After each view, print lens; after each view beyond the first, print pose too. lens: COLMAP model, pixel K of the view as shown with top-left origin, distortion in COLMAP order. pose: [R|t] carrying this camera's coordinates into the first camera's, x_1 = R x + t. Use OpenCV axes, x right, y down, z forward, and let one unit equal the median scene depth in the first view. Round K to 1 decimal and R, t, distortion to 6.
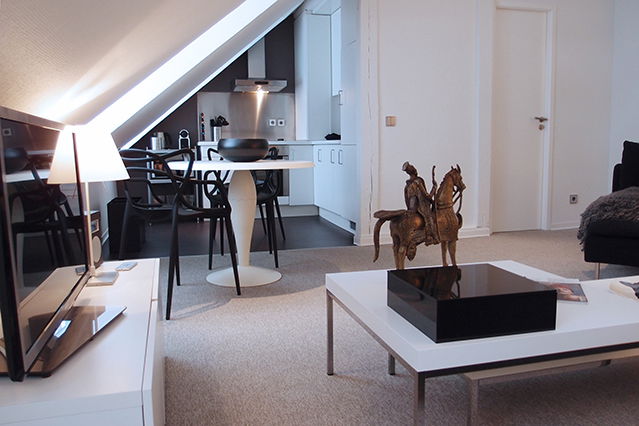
lens RADIAL K [[531.6, 0, 320.5], [0, 531.6, 210.6], [0, 0, 1]] dist [-0.049805, 0.028734]
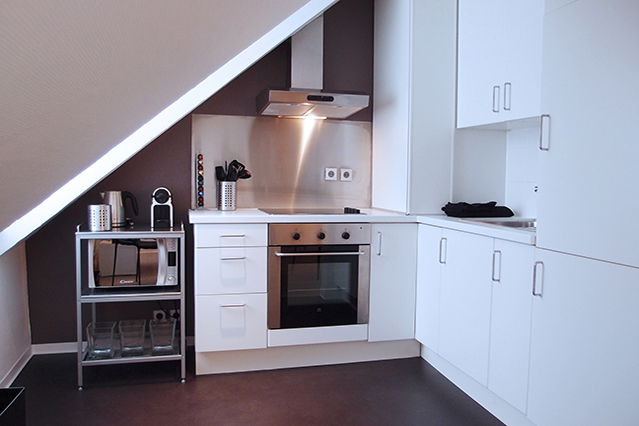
lens RADIAL K [[531.6, 0, 317.1], [0, 531.6, 216.3], [0, 0, 1]] dist [-0.049805, 0.028734]
pose [[0.999696, 0.024647, 0.000715, -0.108420], [-0.024576, 0.998334, -0.052196, -0.099185], [-0.002001, 0.052162, 0.998637, 0.486357]]
